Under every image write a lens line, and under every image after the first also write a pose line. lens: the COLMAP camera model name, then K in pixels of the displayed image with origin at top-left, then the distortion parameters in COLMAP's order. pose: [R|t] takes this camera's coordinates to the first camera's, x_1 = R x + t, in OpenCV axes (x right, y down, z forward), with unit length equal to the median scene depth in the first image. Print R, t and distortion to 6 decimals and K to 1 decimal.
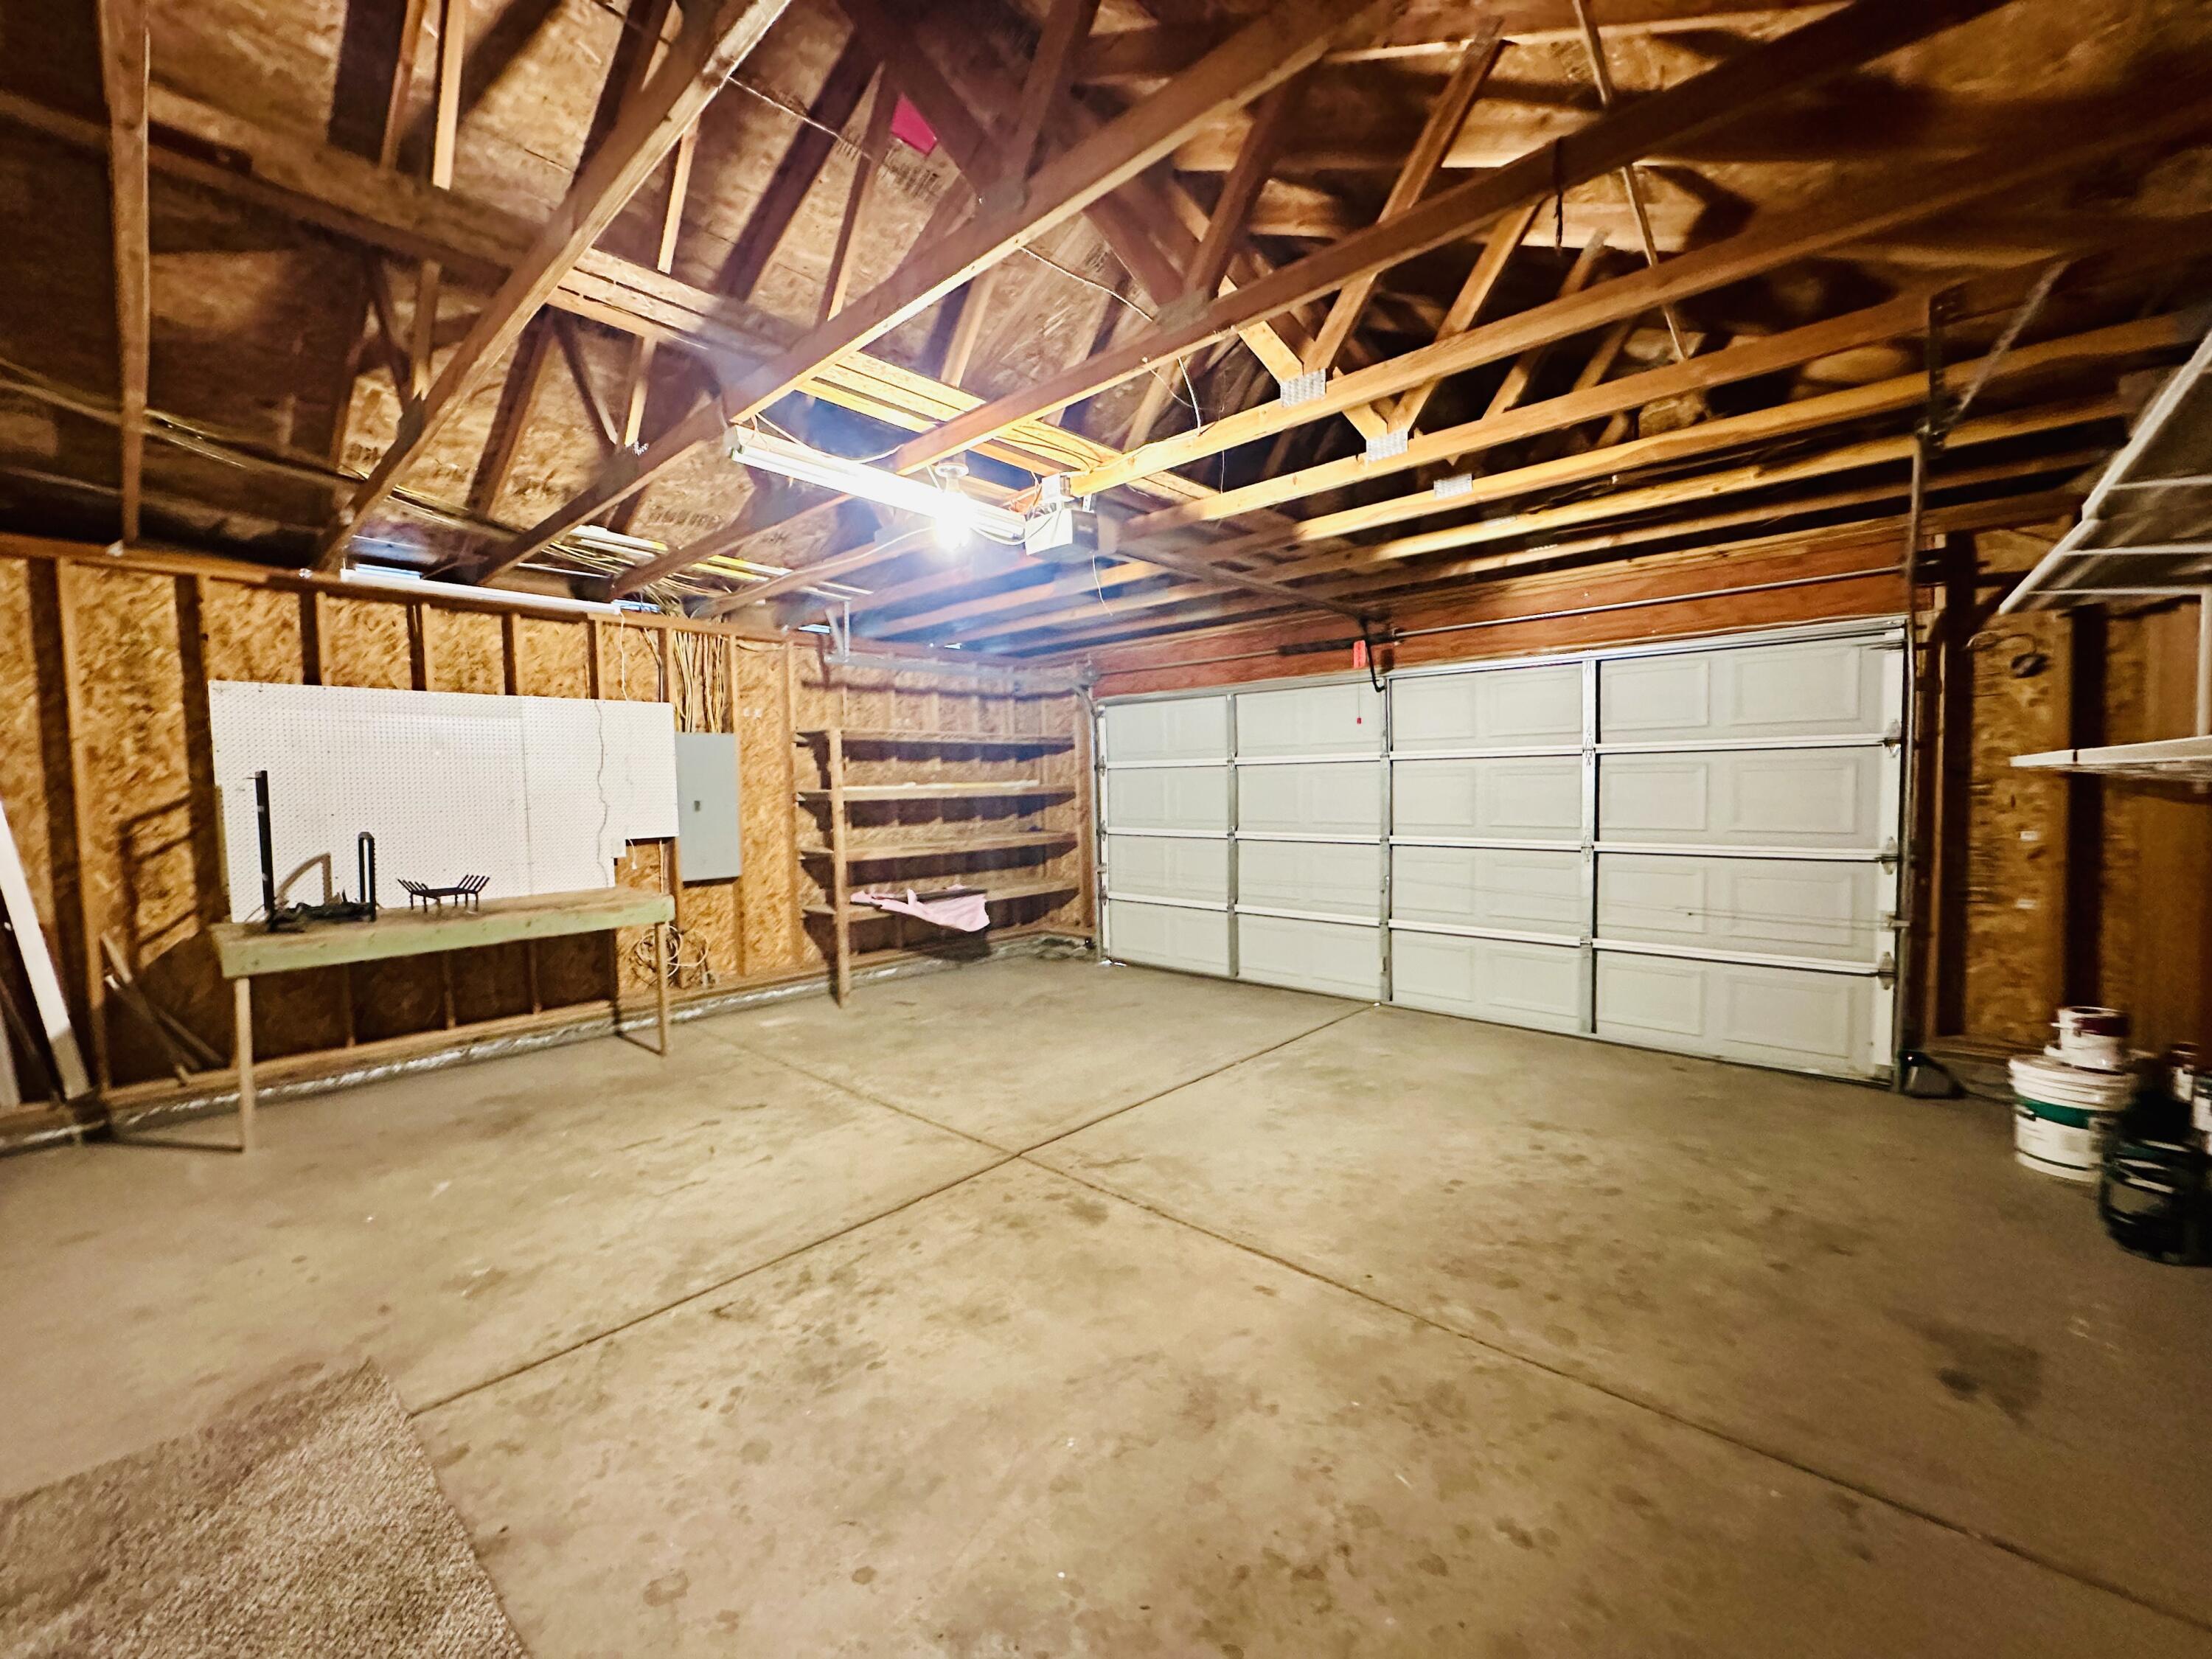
lens RADIAL K [[882.8, 0, 1102.6], [0, 882.8, 826.0], [0, 0, 1]] dist [-0.003594, 0.000751]
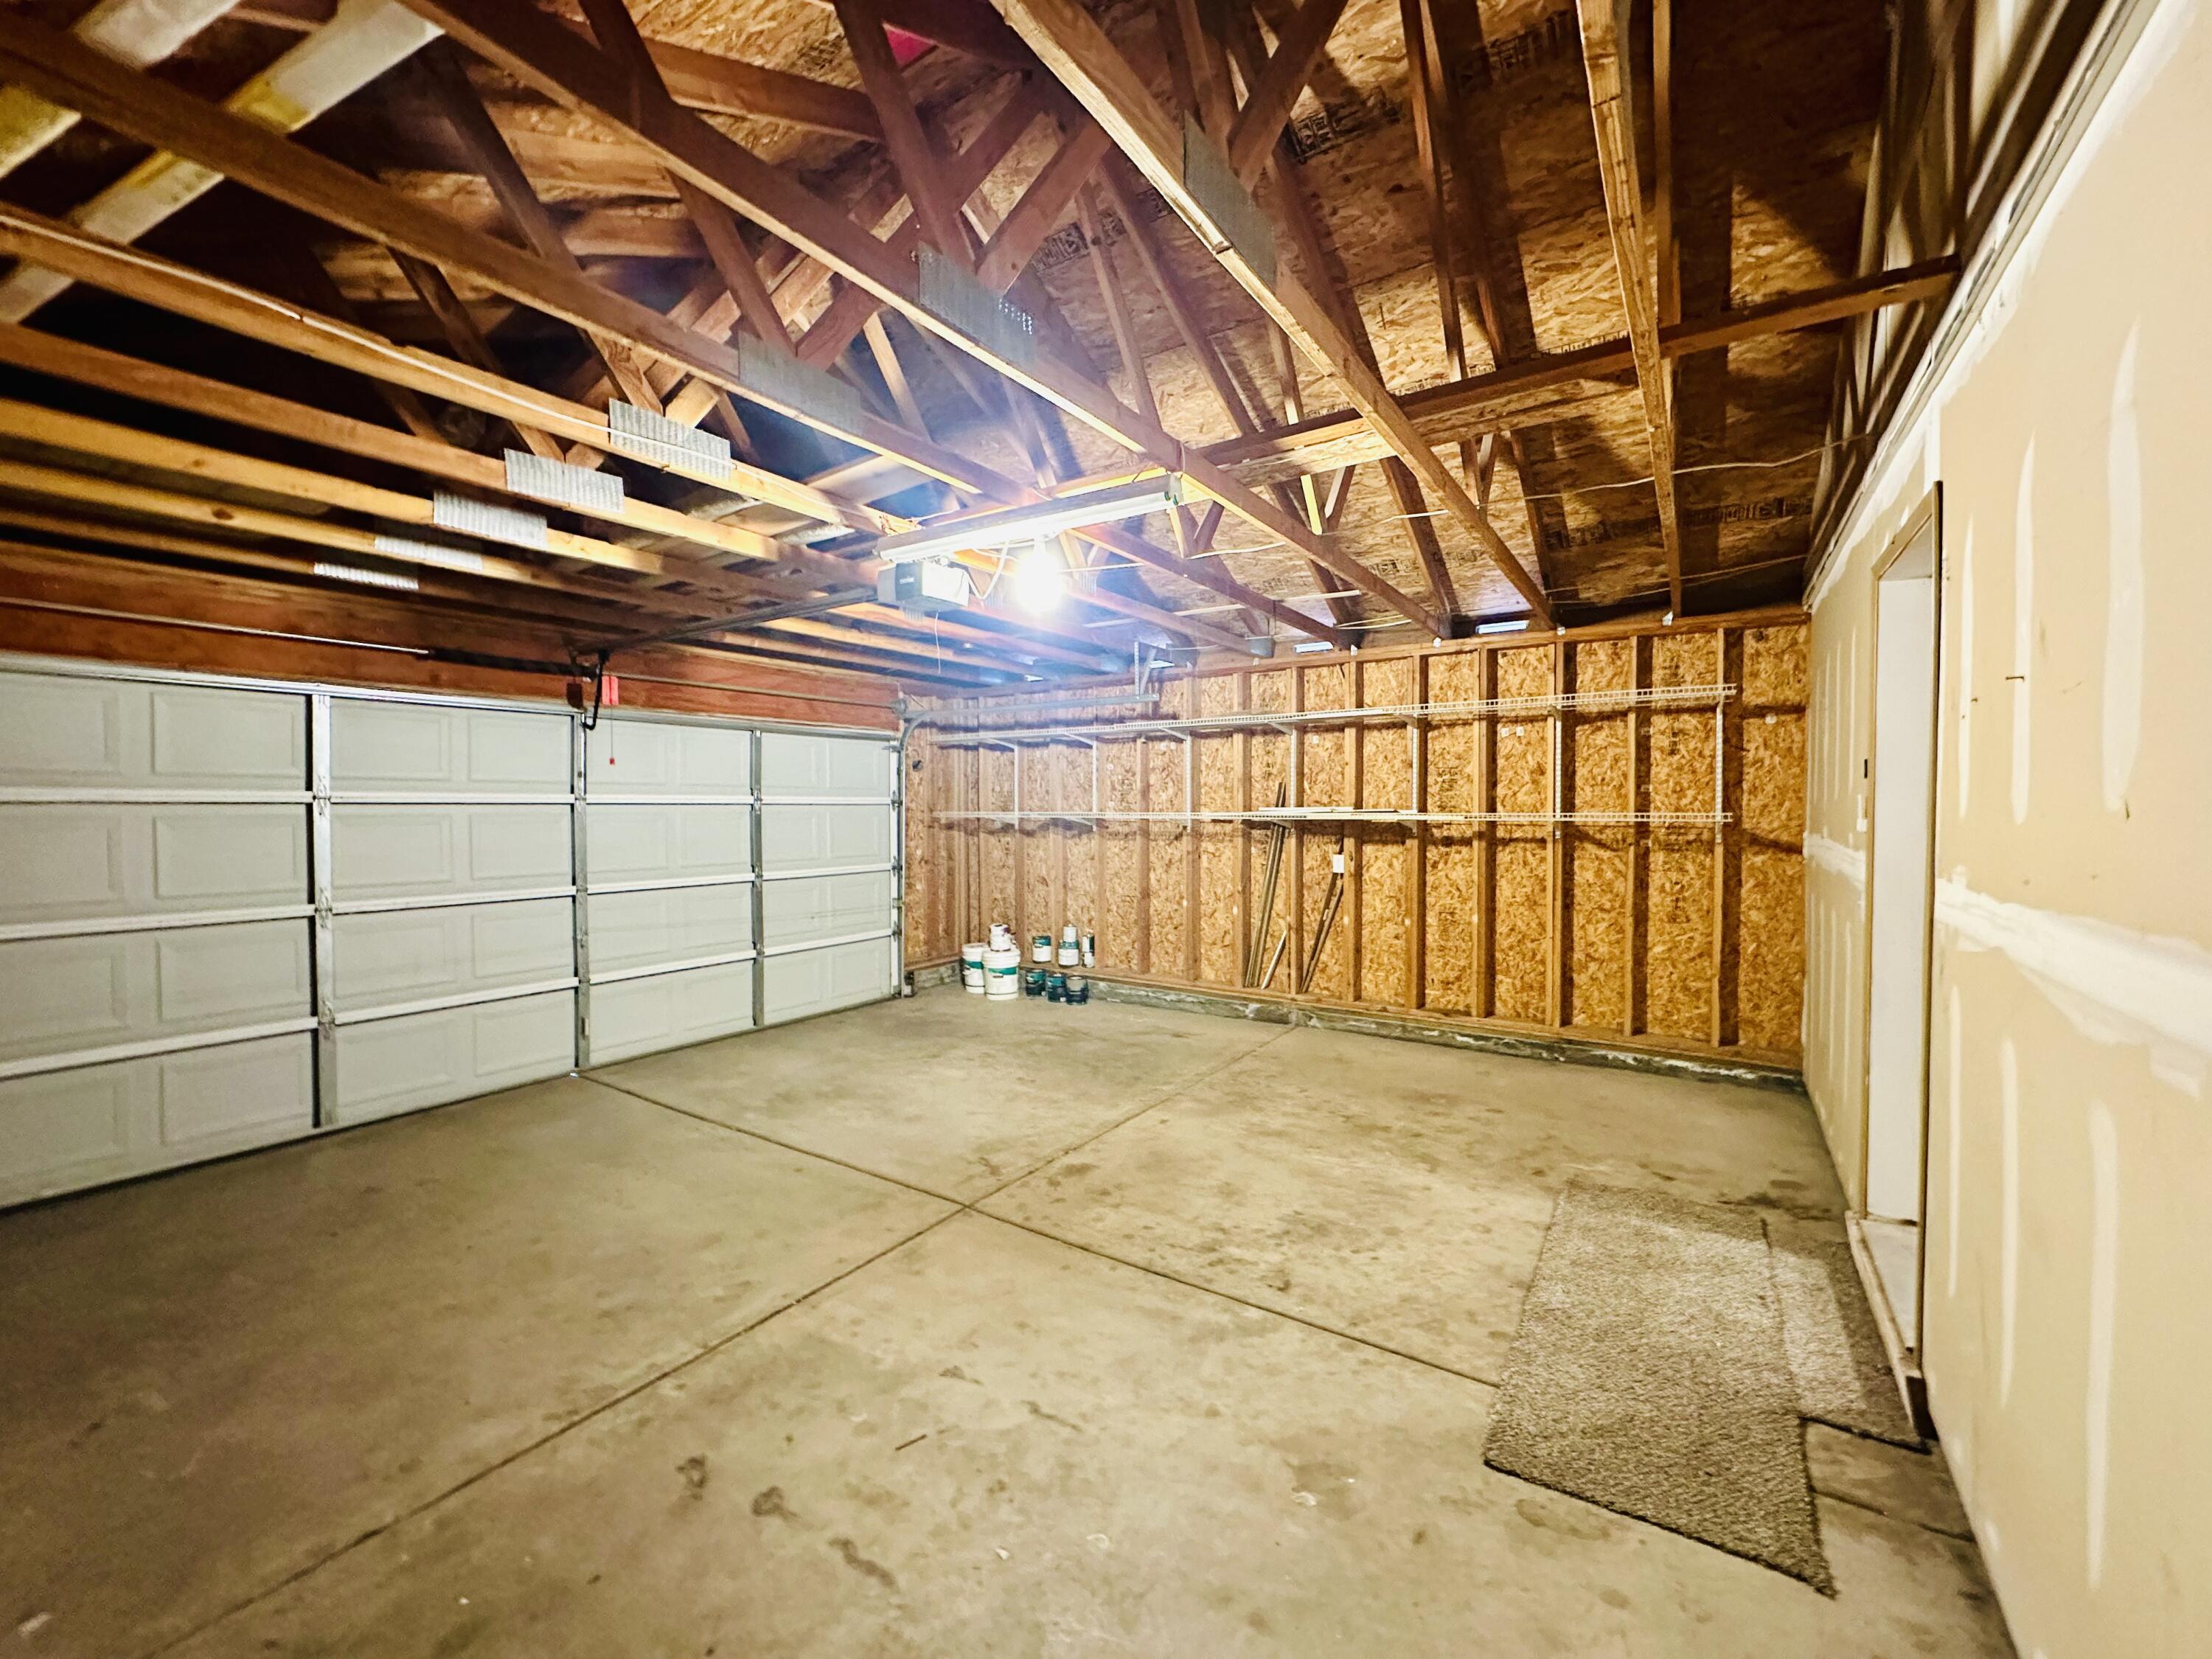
lens RADIAL K [[882.8, 0, 1104.4], [0, 882.8, 828.0], [0, 0, 1]] dist [-0.003594, 0.000751]
pose [[-0.141190, -0.006979, 0.989958, -1.262009], [0.050091, 0.998644, 0.014184, -0.064355], [-0.988715, 0.051591, -0.140649, 1.115447]]
